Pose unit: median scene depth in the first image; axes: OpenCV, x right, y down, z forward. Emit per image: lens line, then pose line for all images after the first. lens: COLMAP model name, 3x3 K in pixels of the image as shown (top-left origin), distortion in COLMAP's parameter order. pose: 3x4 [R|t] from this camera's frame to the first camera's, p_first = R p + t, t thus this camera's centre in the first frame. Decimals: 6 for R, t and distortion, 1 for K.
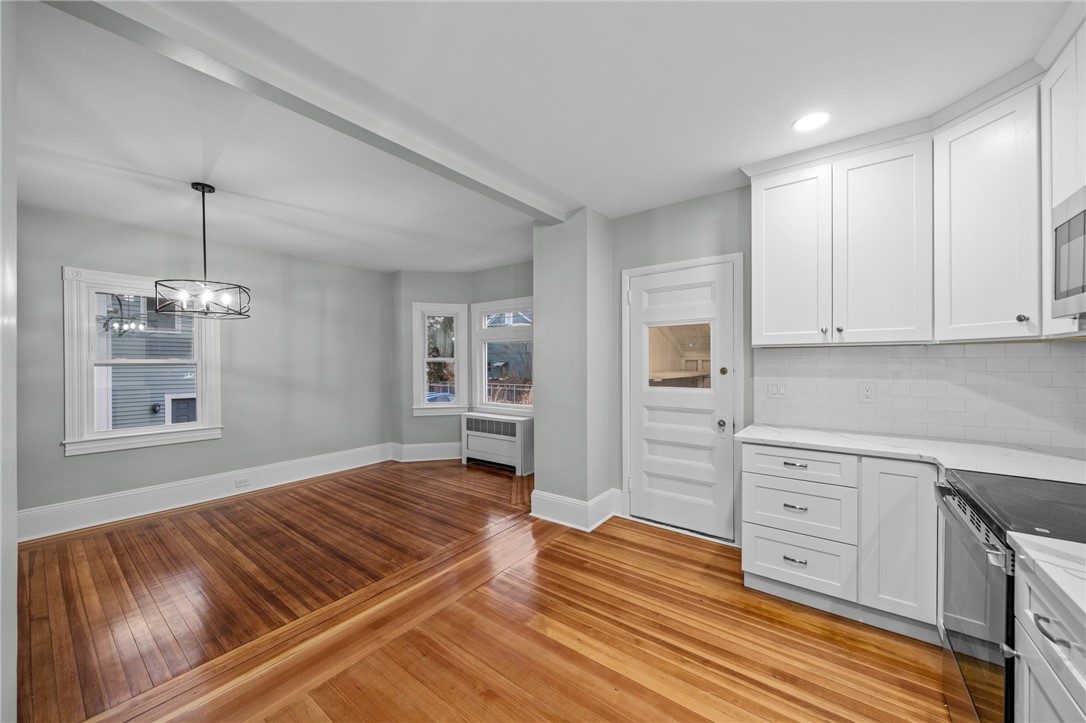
lens RADIAL K [[425.1, 0, 541.4], [0, 425.1, 362.8], [0, 0, 1]] dist [-0.003710, -0.000191]
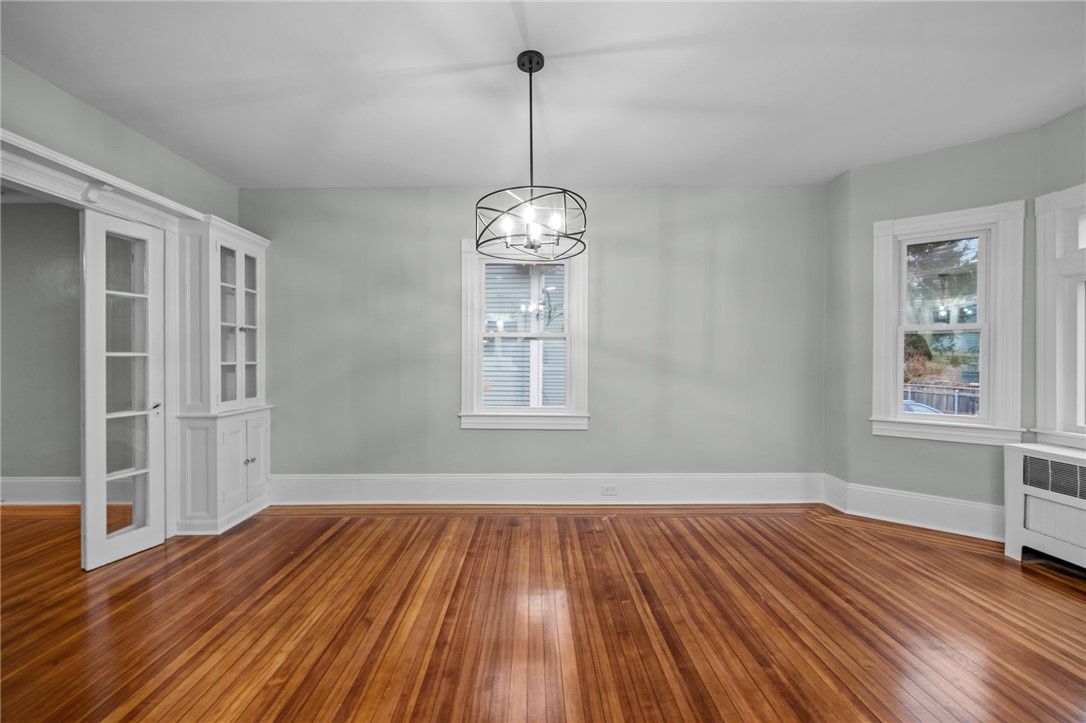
lens RADIAL K [[451.5, 0, 521.6], [0, 451.5, 359.4], [0, 0, 1]] dist [-0.002902, -0.000289]
pose [[0.616759, 0.011727, -0.787065, -0.155923], [-0.010932, 0.999920, 0.006332, 0.039289], [0.787076, 0.004699, 0.616838, 0.364743]]
